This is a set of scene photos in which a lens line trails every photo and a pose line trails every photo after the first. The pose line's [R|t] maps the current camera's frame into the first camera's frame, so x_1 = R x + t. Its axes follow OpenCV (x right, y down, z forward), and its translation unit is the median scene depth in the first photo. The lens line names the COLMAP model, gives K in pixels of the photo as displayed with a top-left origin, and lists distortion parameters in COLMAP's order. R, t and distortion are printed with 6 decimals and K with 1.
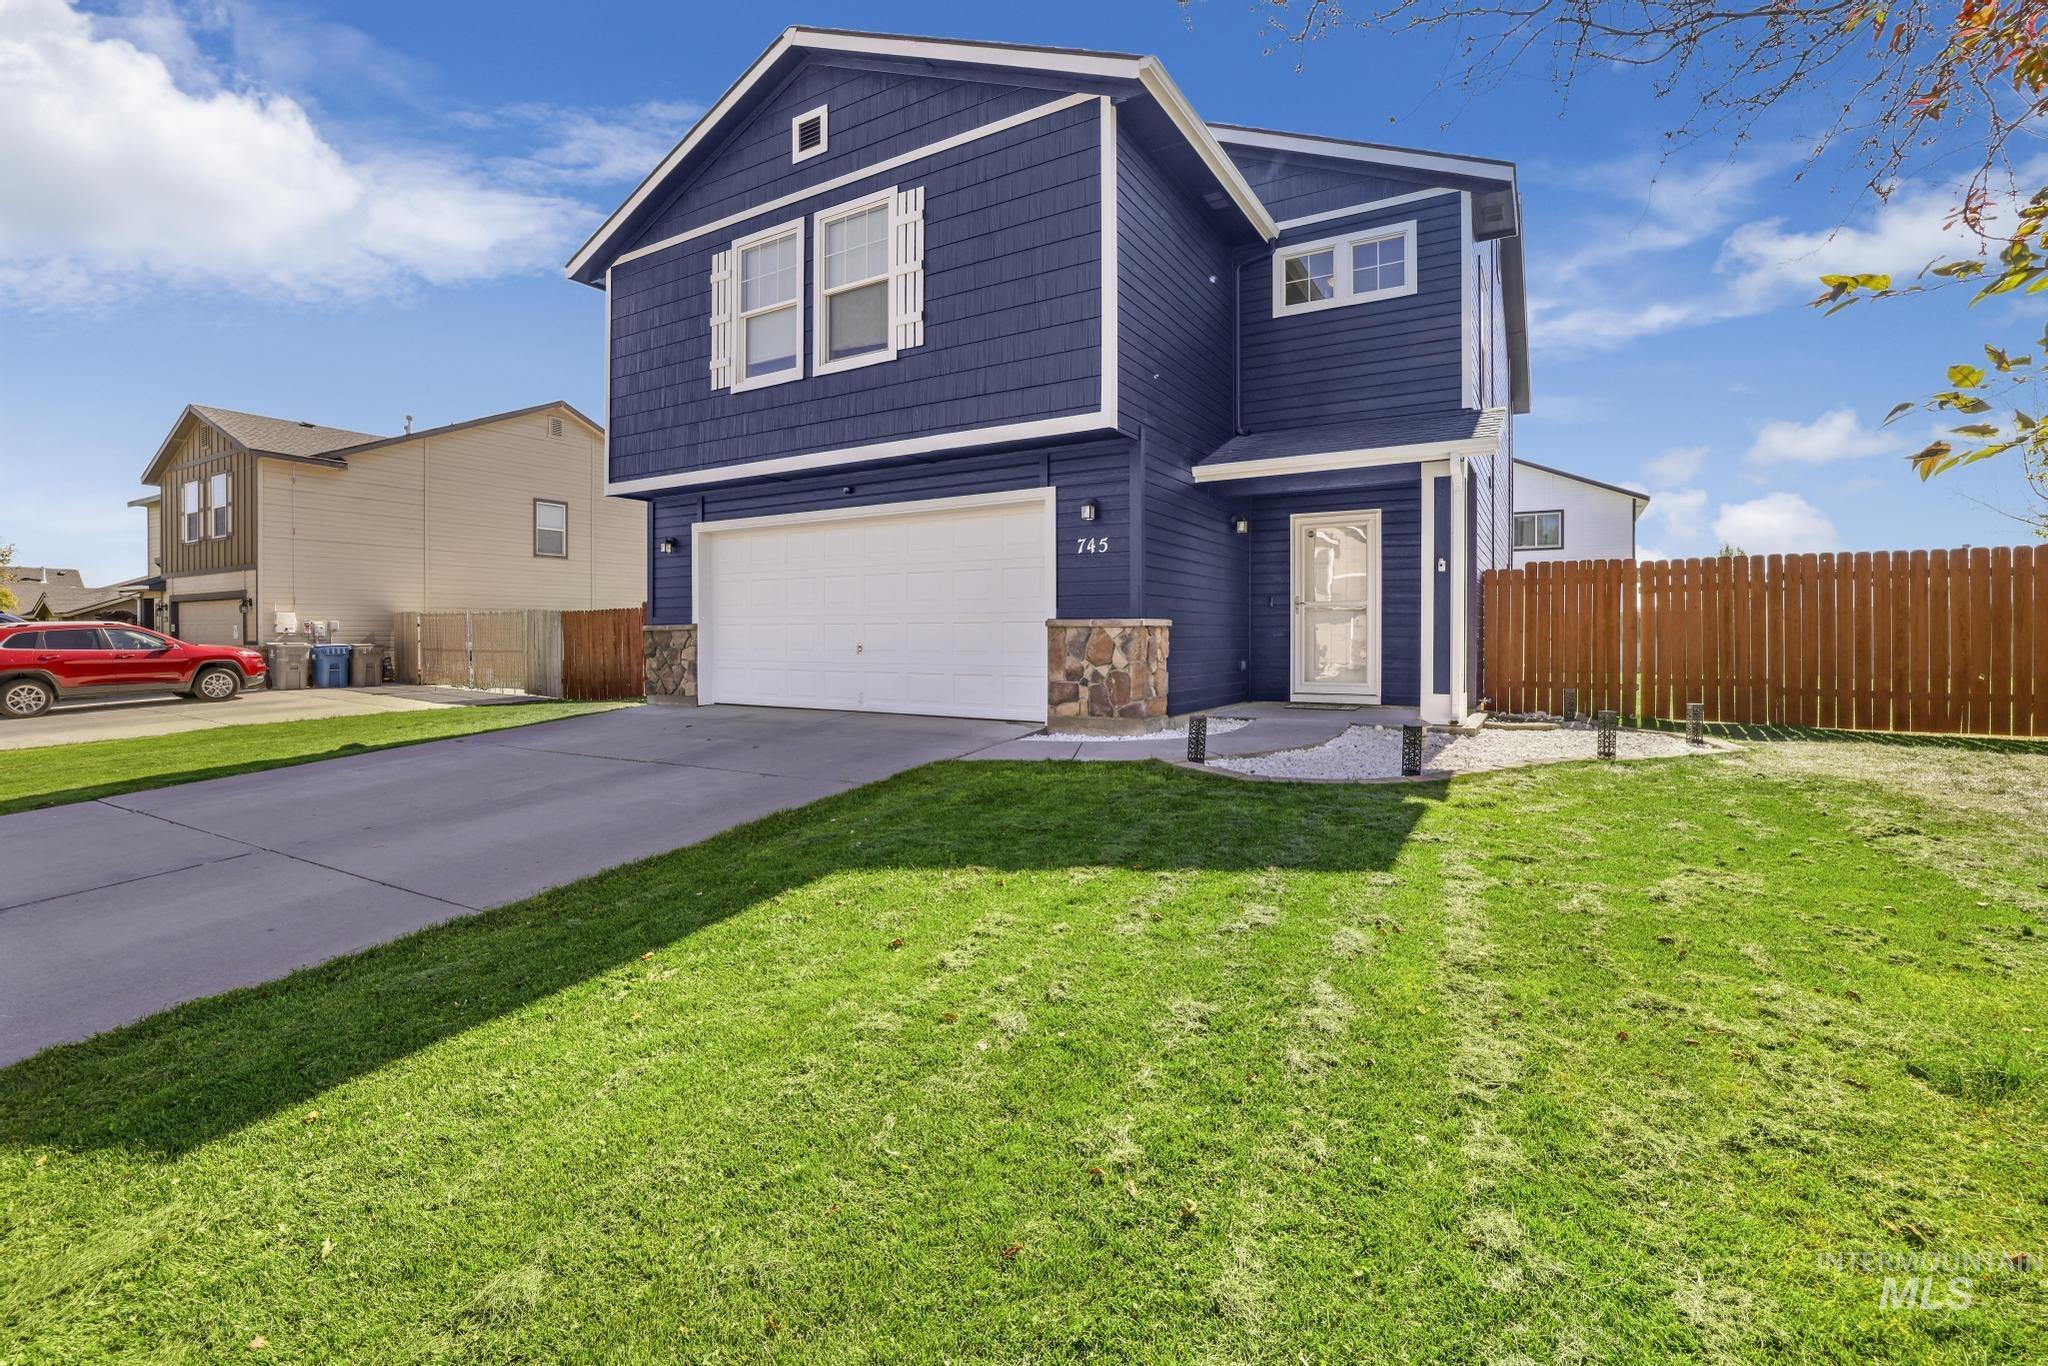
lens RADIAL K [[905.3, 0, 1015.8], [0, 905.3, 673.0], [0, 0, 1]] dist [-0.090209, 0.017236]
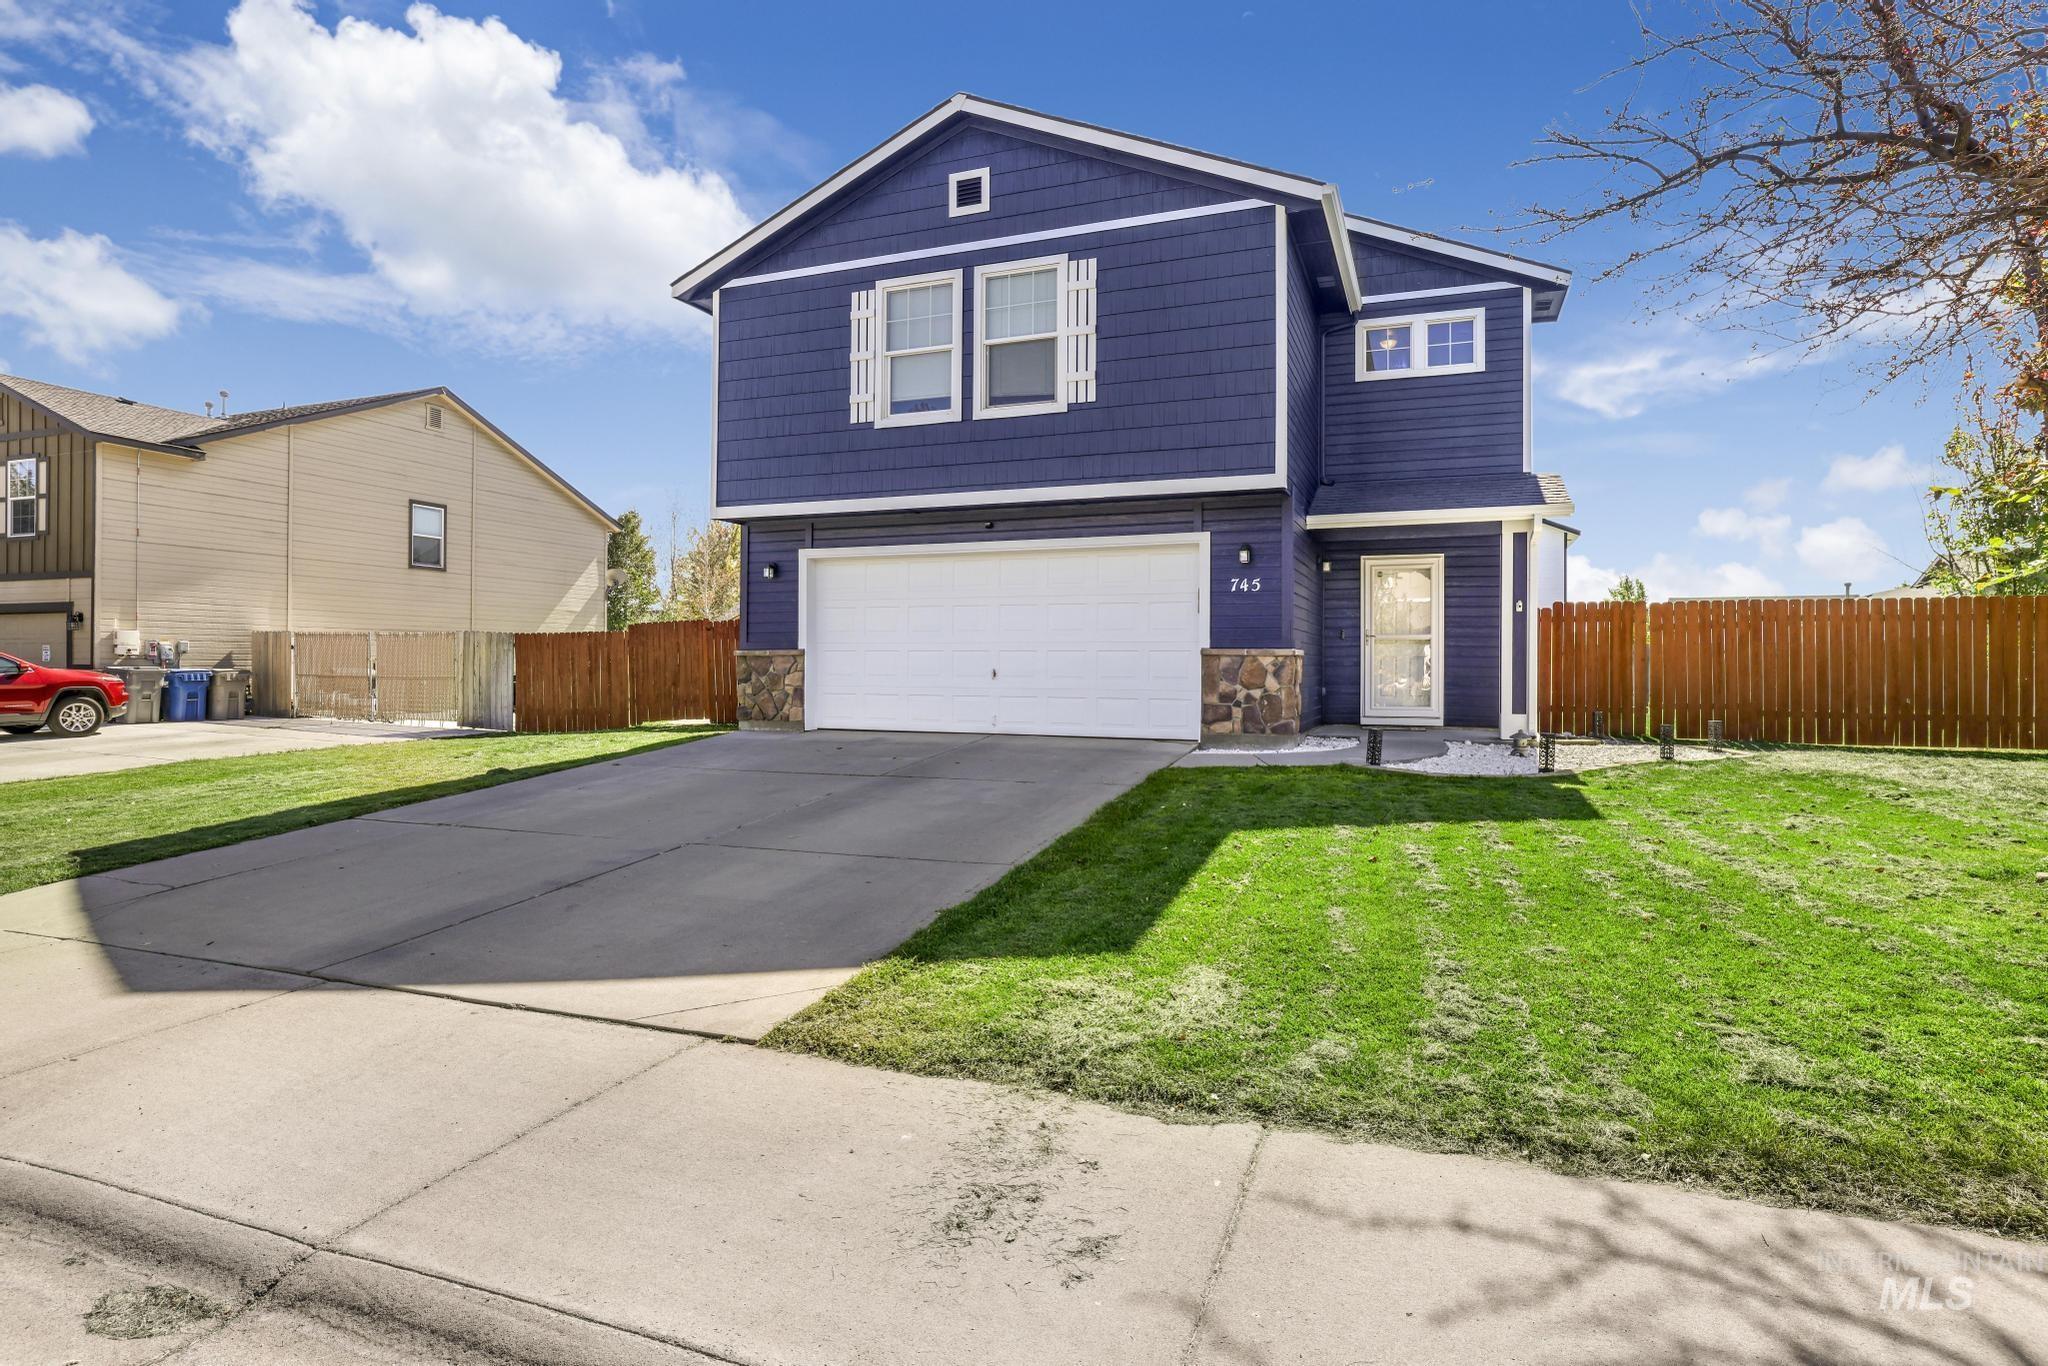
lens RADIAL K [[1039.4, 0, 1024.0], [0, 1039.4, 683.0], [0, 0, 1]] dist [-0.074822, -0.000277]
pose [[0.987015, 0.004332, 0.160571, -0.385487], [0.000043, 0.999629, -0.027233, 0.018806], [-0.160629, 0.026887, 0.986649, -0.240321]]
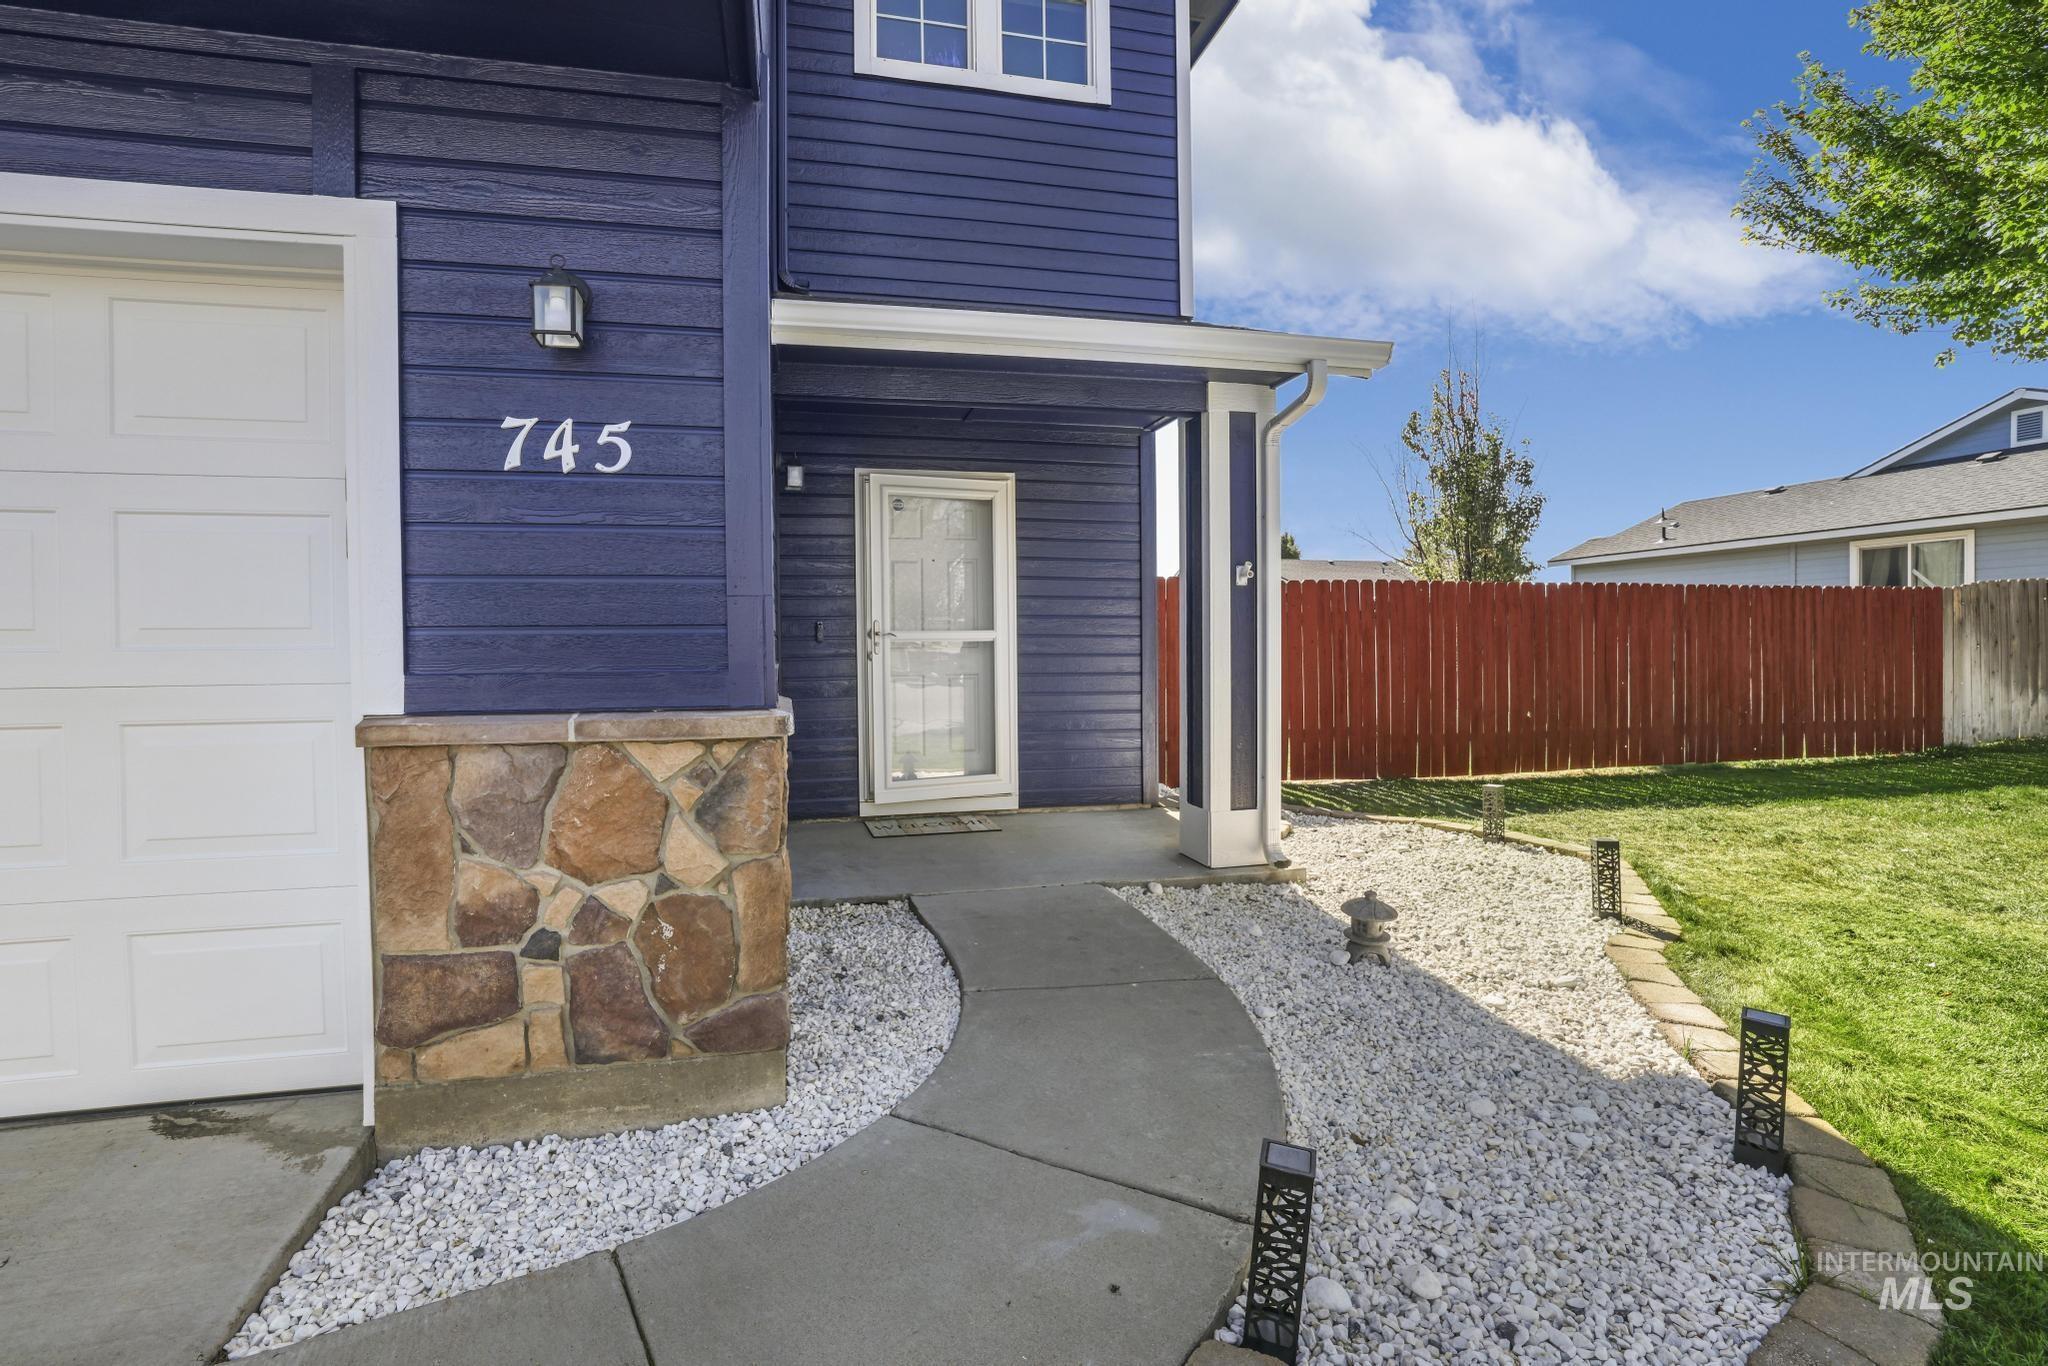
lens RADIAL K [[921.3, 0, 1023.6], [0, 921.3, 663.5], [0, 0, 1]] dist [-0.033145, 0.000216]
pose [[0.705499, -0.016485, 0.708519, -0.013797], [0.034611, 0.999338, -0.011212, -0.063843], [-0.707865, 0.032433, 0.705602, 0.675382]]
